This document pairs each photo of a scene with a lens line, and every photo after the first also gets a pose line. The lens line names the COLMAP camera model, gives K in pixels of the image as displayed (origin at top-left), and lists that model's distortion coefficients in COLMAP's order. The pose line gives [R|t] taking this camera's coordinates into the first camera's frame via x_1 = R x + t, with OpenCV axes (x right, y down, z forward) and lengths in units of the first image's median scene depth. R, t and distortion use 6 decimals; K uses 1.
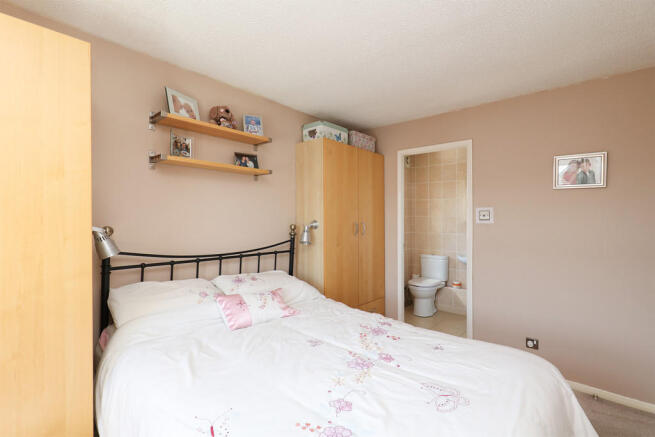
lens RADIAL K [[302.1, 0, 324.1], [0, 302.1, 213.8], [0, 0, 1]] dist [-0.016847, -0.000566]
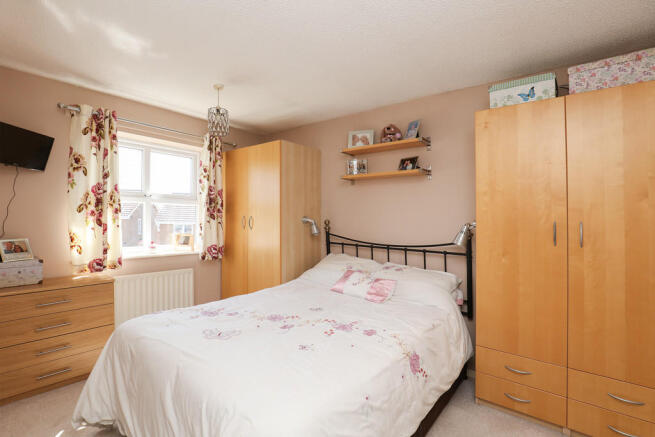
lens RADIAL K [[302.1, 0, 323.9], [0, 302.1, 220.9], [0, 0, 1]] dist [-0.016847, -0.000566]
pose [[0.055681, 0.013149, -0.998362, 0.871282], [0.004621, 0.999899, 0.013427, 0.016607], [0.998438, -0.005361, 0.055615, 0.653369]]
